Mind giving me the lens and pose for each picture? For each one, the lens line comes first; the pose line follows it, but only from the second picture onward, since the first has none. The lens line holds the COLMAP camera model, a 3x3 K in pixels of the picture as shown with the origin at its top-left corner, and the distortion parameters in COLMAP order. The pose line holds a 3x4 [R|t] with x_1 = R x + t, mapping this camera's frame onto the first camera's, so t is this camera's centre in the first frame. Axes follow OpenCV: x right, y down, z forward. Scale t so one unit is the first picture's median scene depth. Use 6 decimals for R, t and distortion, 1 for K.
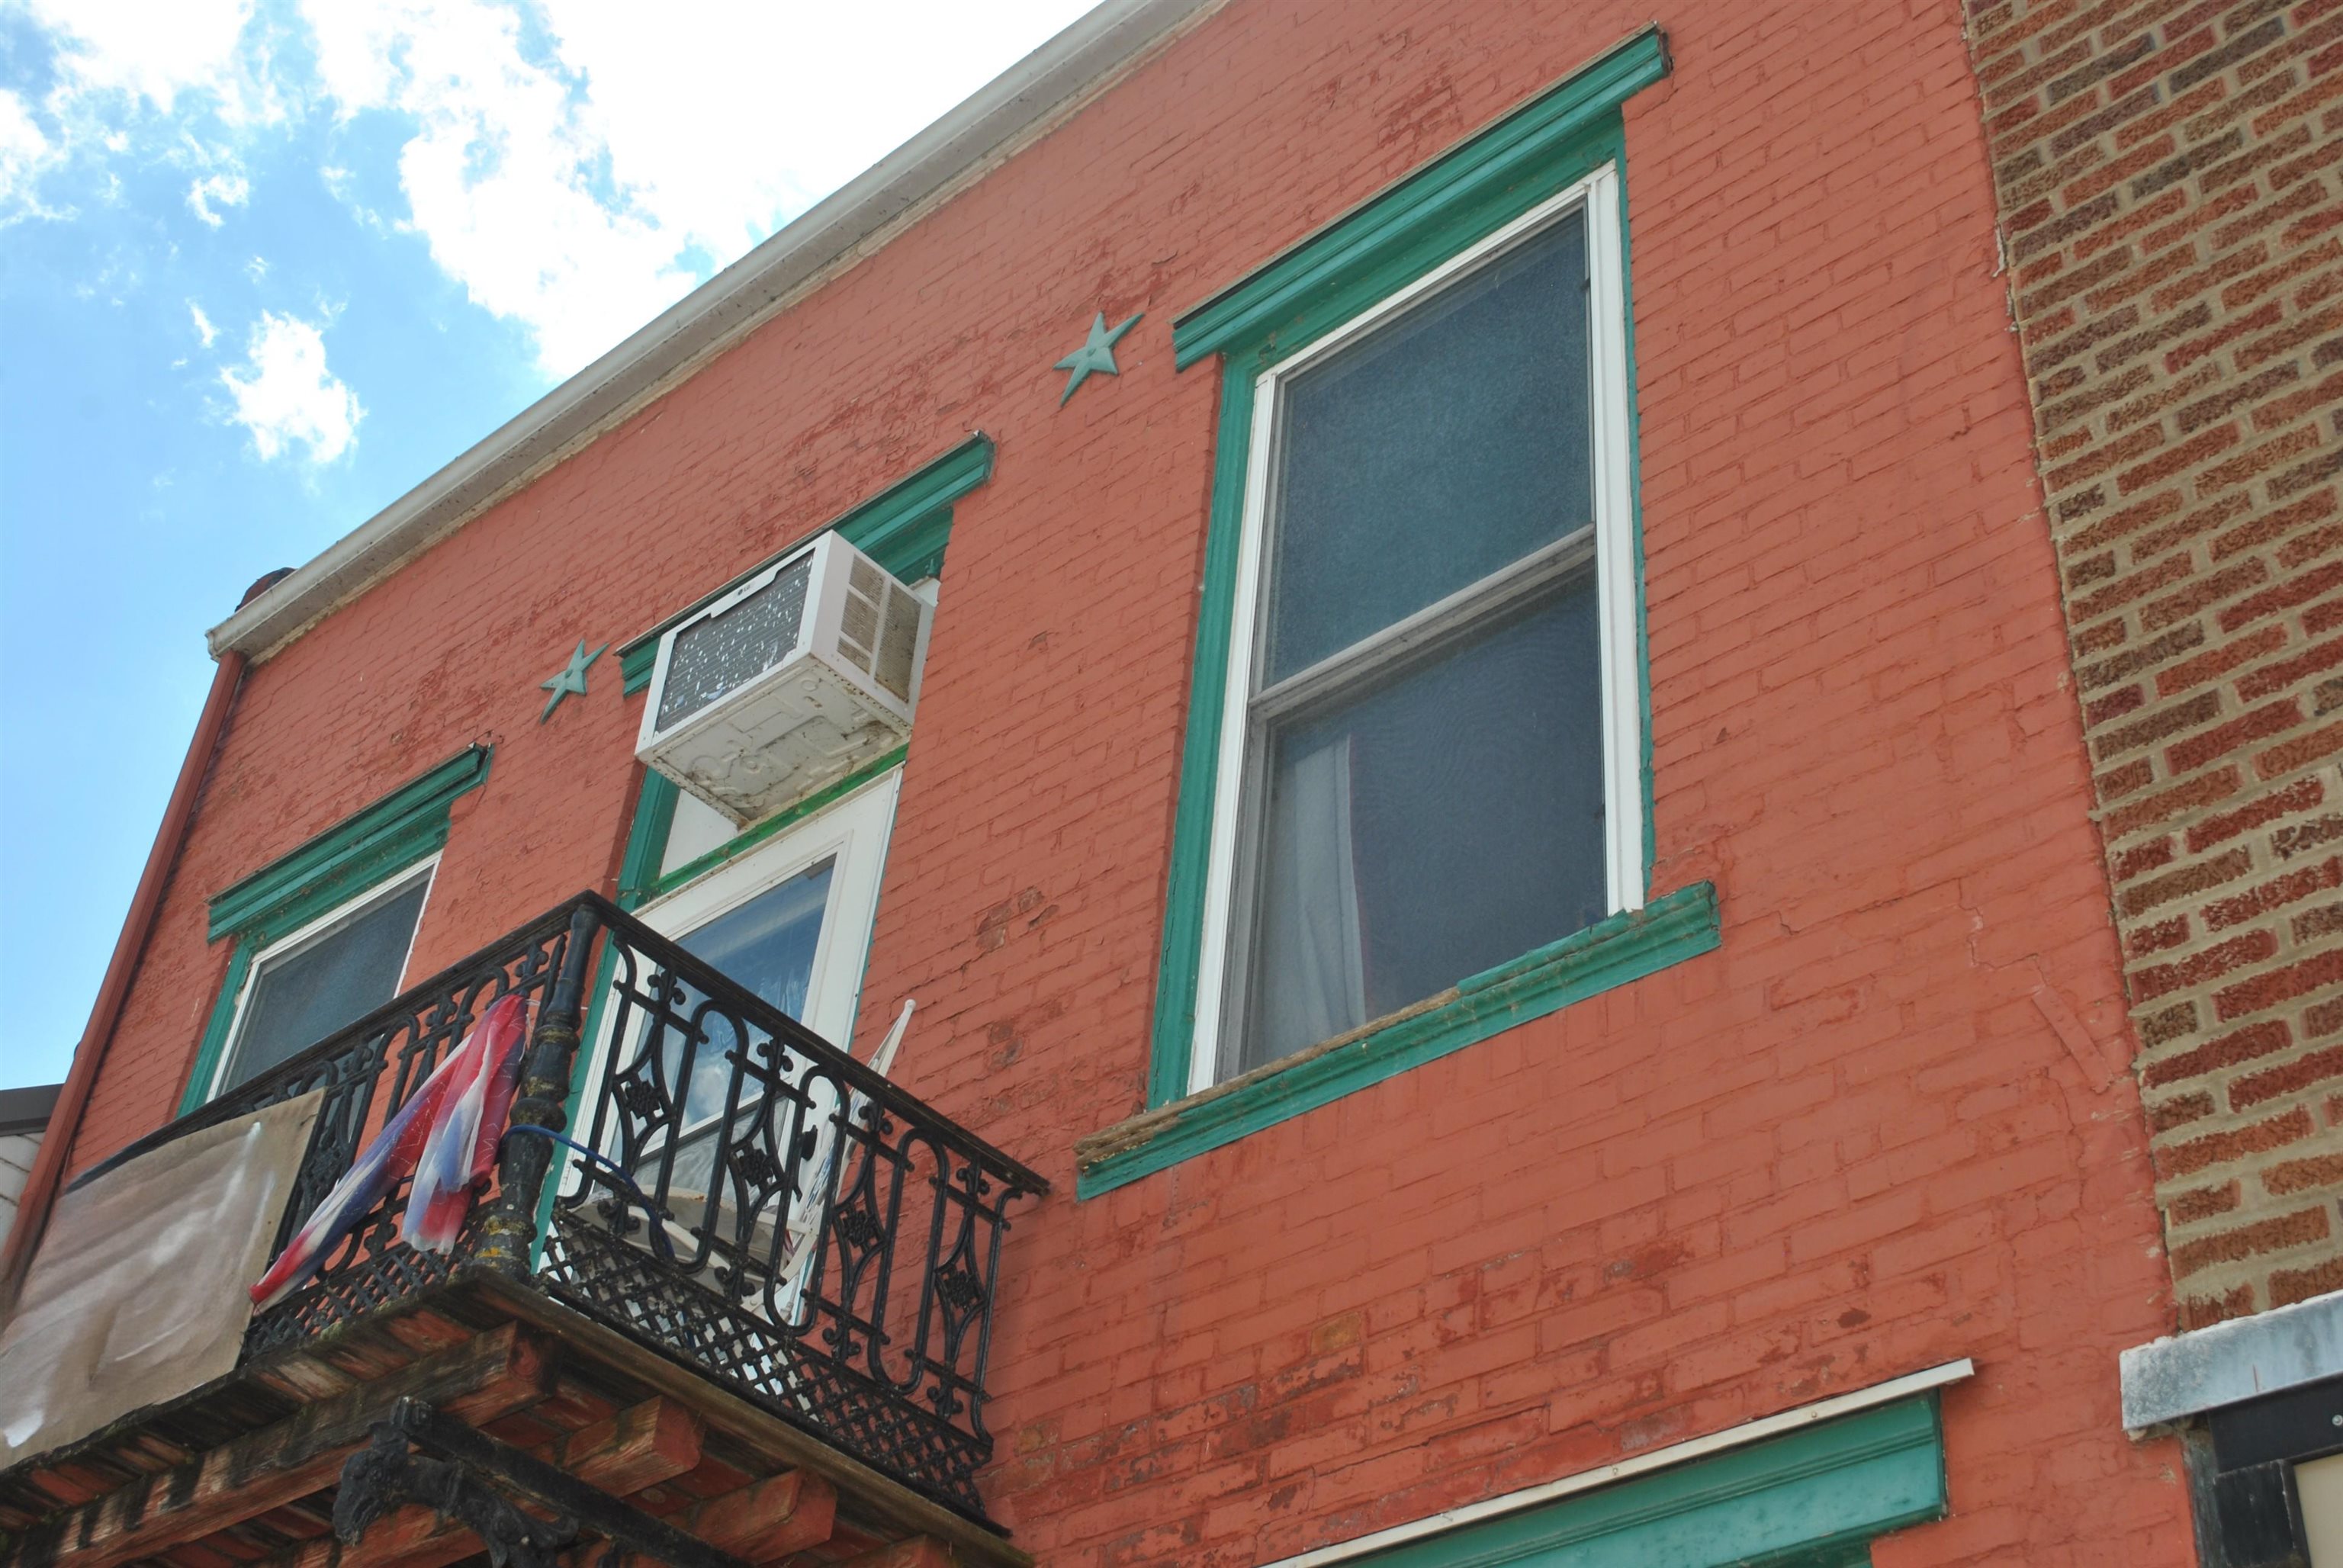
lens RADIAL K [[2921.2, 0, 1171.5], [0, 2921.2, 784.0], [0, 0, 1]] dist [-0.038470, -0.014497]
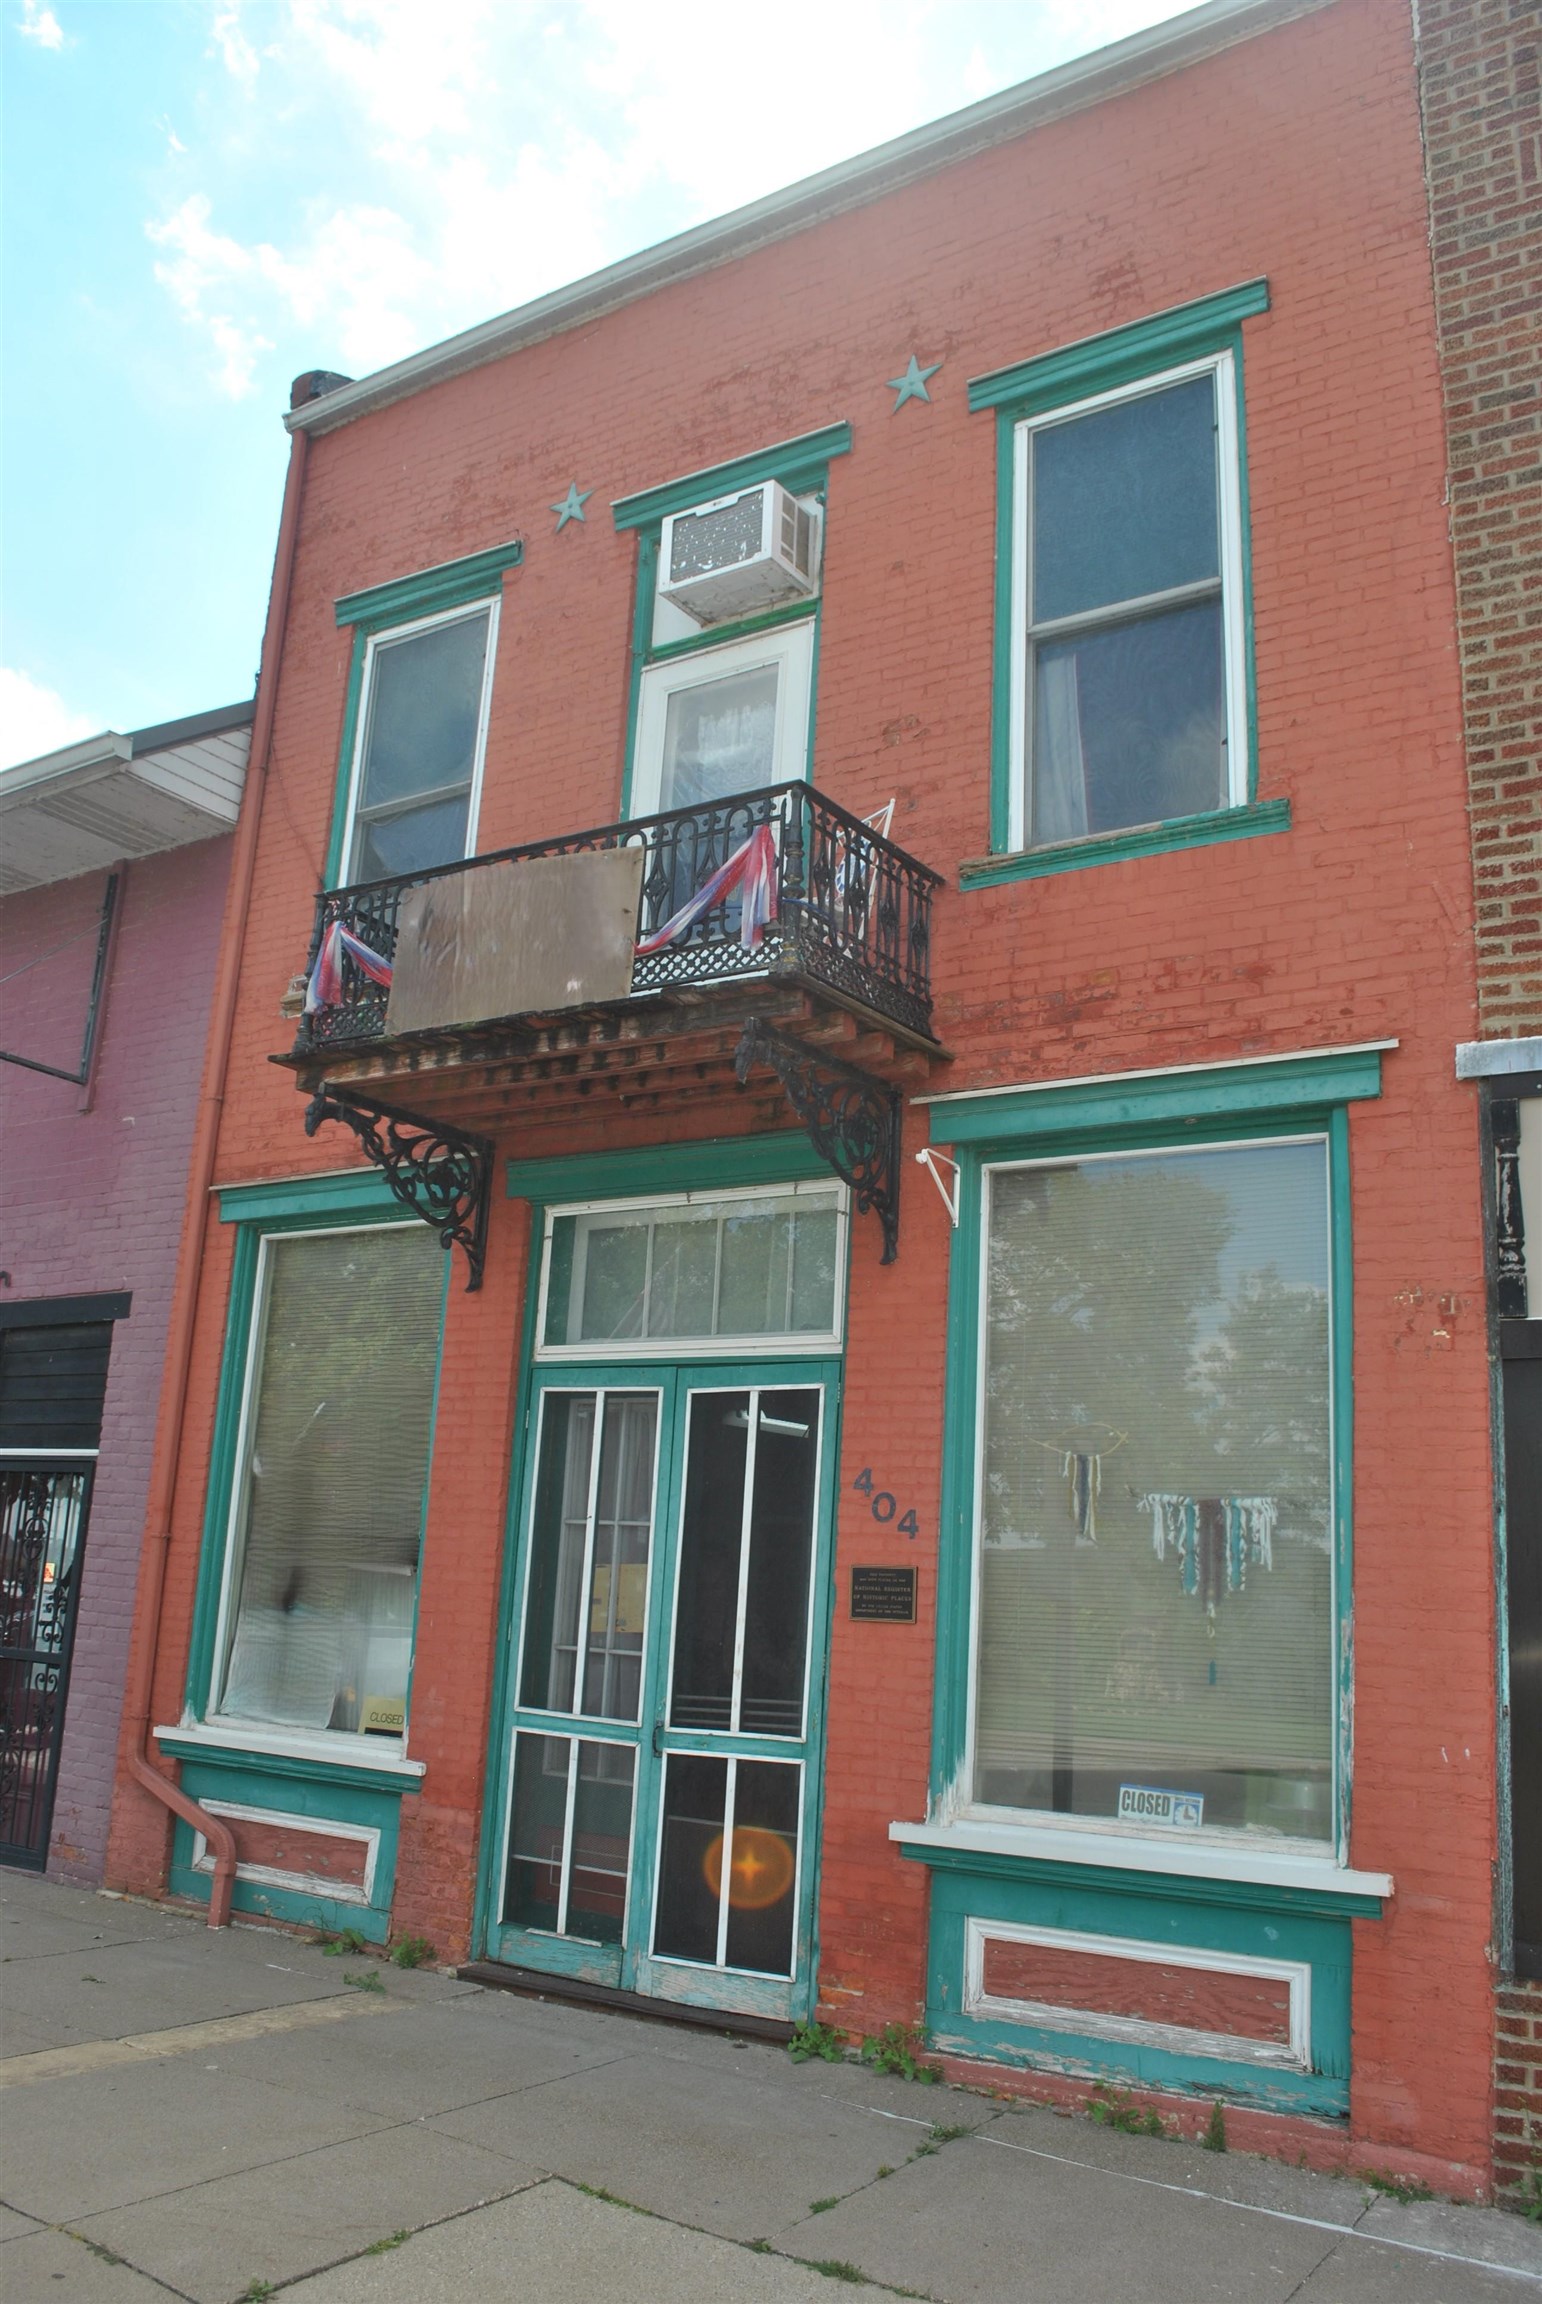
lens RADIAL K [[1814.5, 0, 759.3], [0, 1814.5, 1187.3], [0, 0, 1]] dist [-0.086395, 0.012065]
pose [[0.990650, 0.000554, 0.136424, -0.396520], [-0.064109, 0.884595, 0.461932, -0.303256], [-0.120424, -0.466359, 0.876360, -0.316204]]
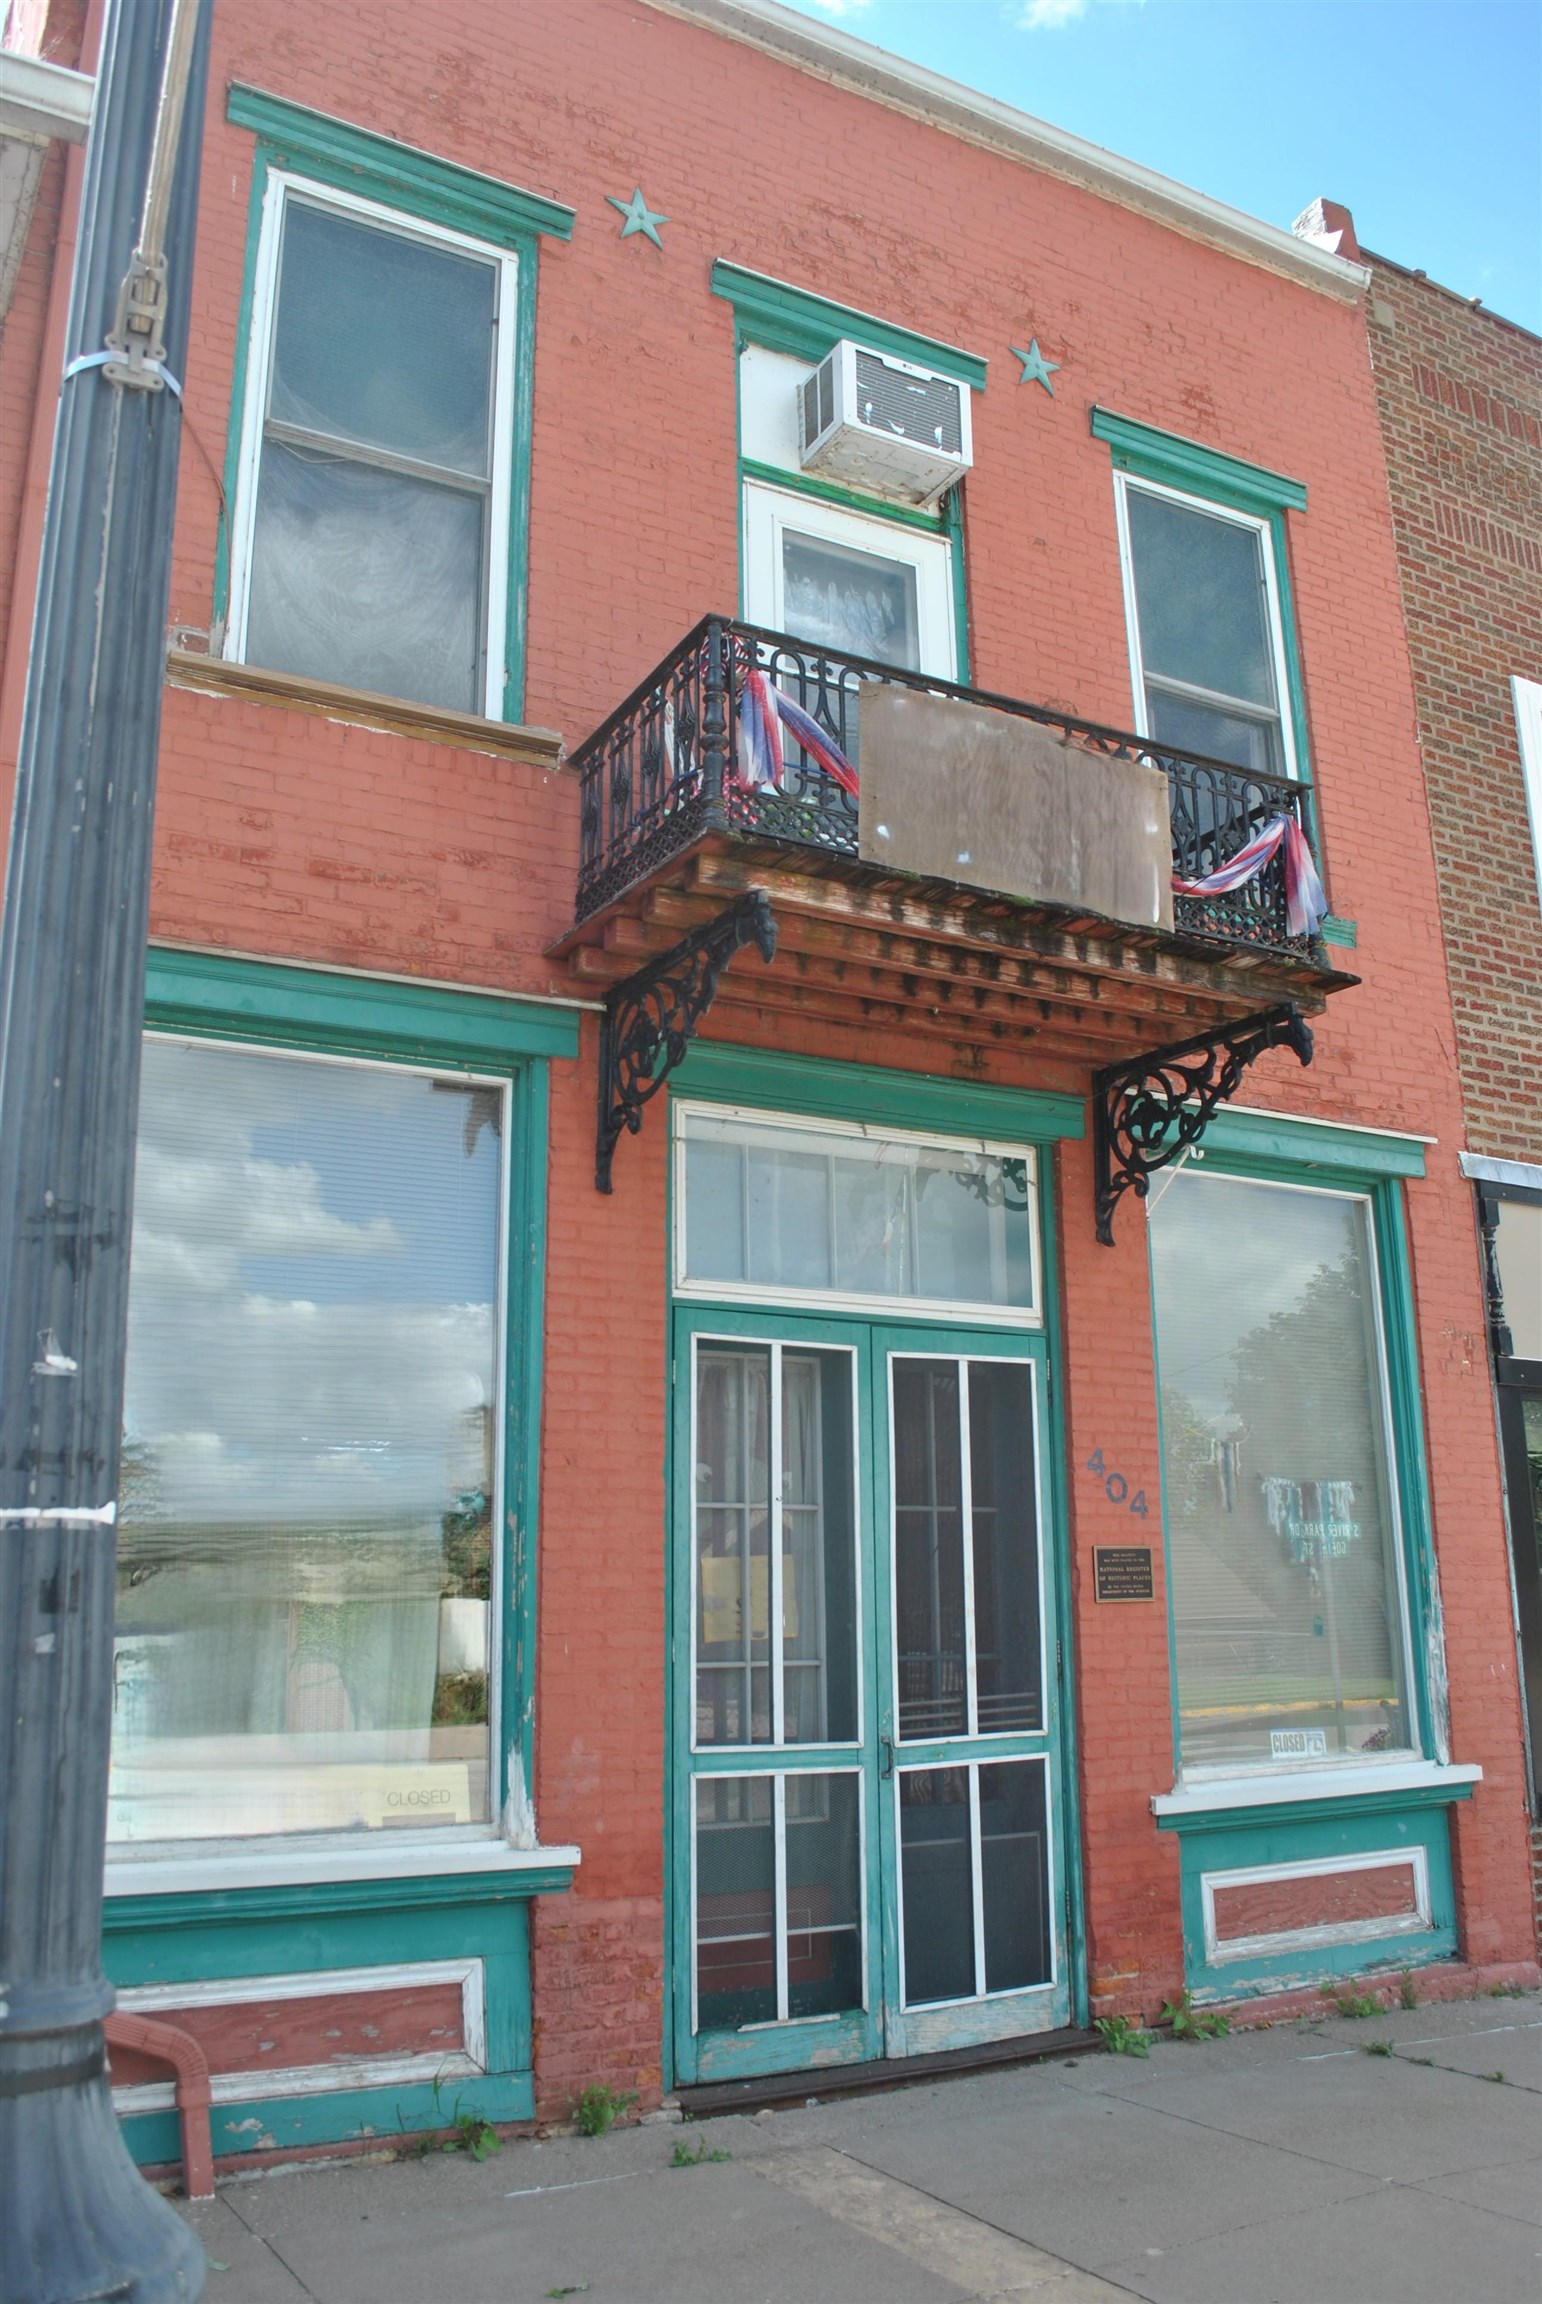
lens RADIAL K [[1814.5, 0, 759.3], [0, 1814.5, 1187.3], [0, 0, 1]] dist [-0.086395, 0.012065]
pose [[0.347950, 0.131100, 0.928301, -1.529417], [-0.572533, 0.813801, 0.099670, 0.380275], [-0.742386, -0.566163, 0.358221, 0.612905]]
